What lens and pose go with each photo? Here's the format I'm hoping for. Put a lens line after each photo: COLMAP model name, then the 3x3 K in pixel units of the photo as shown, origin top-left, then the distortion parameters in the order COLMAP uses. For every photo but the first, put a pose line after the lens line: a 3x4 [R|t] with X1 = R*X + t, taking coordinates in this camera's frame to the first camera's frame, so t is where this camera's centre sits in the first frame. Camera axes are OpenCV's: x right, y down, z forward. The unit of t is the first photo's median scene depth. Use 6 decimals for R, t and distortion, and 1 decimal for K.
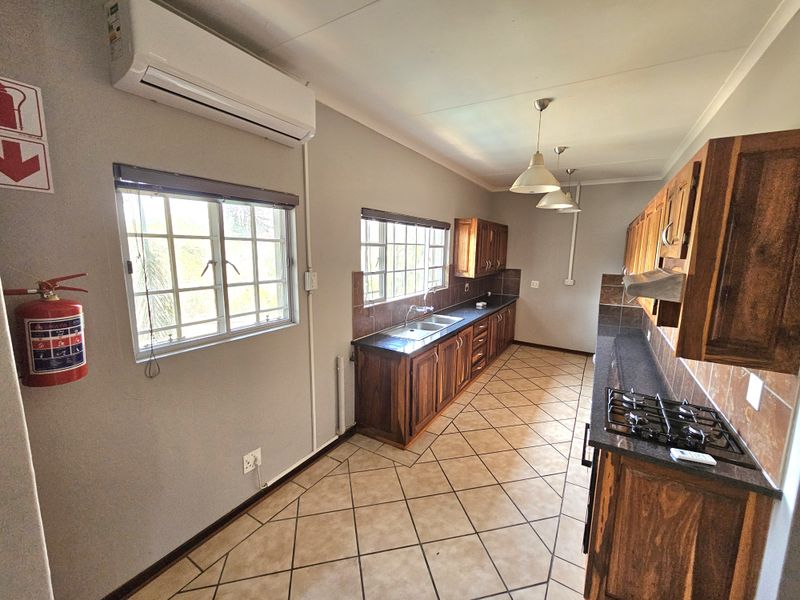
lens RADIAL K [[327.8, 0, 399.9], [0, 327.8, 301.3], [0, 0, 1]] dist [-0.001278, -0.000013]
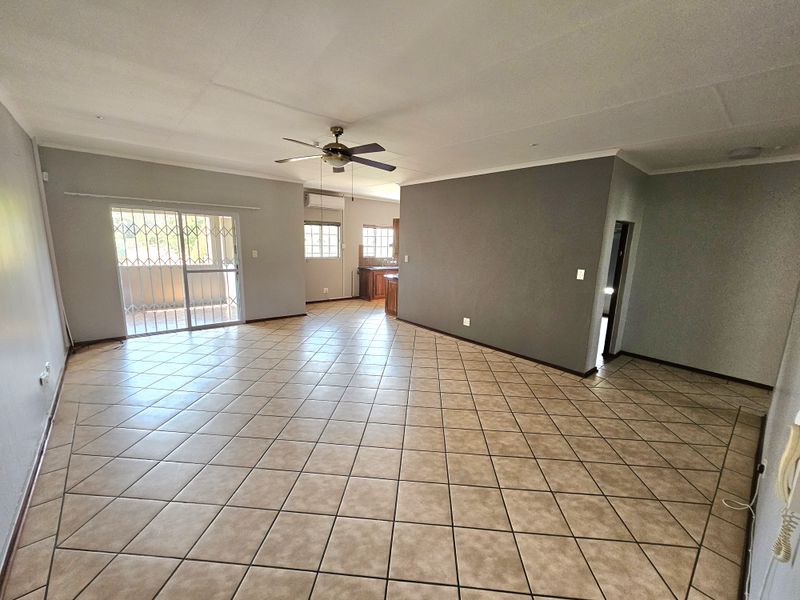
lens RADIAL K [[327.8, 0, 399.9], [0, 327.8, 301.3], [0, 0, 1]] dist [-0.001278, -0.000013]
pose [[0.958696, 0.071551, -0.275286, 0.989072], [-0.065033, 0.997346, 0.032743, 0.280722], [0.276898, -0.013487, 0.960805, -1.680922]]
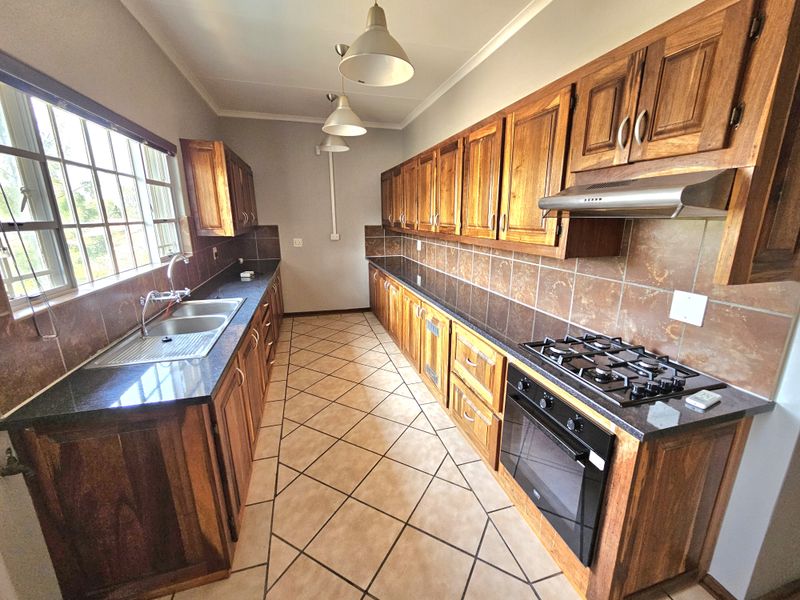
lens RADIAL K [[327.8, 0, 399.9], [0, 327.8, 301.3], [0, 0, 1]] dist [-0.001278, -0.000013]
pose [[0.668544, -0.200953, 0.716008, -0.072913], [0.128881, 0.979538, 0.154577, -0.001305], [-0.732420, -0.011062, 0.680763, 0.403841]]
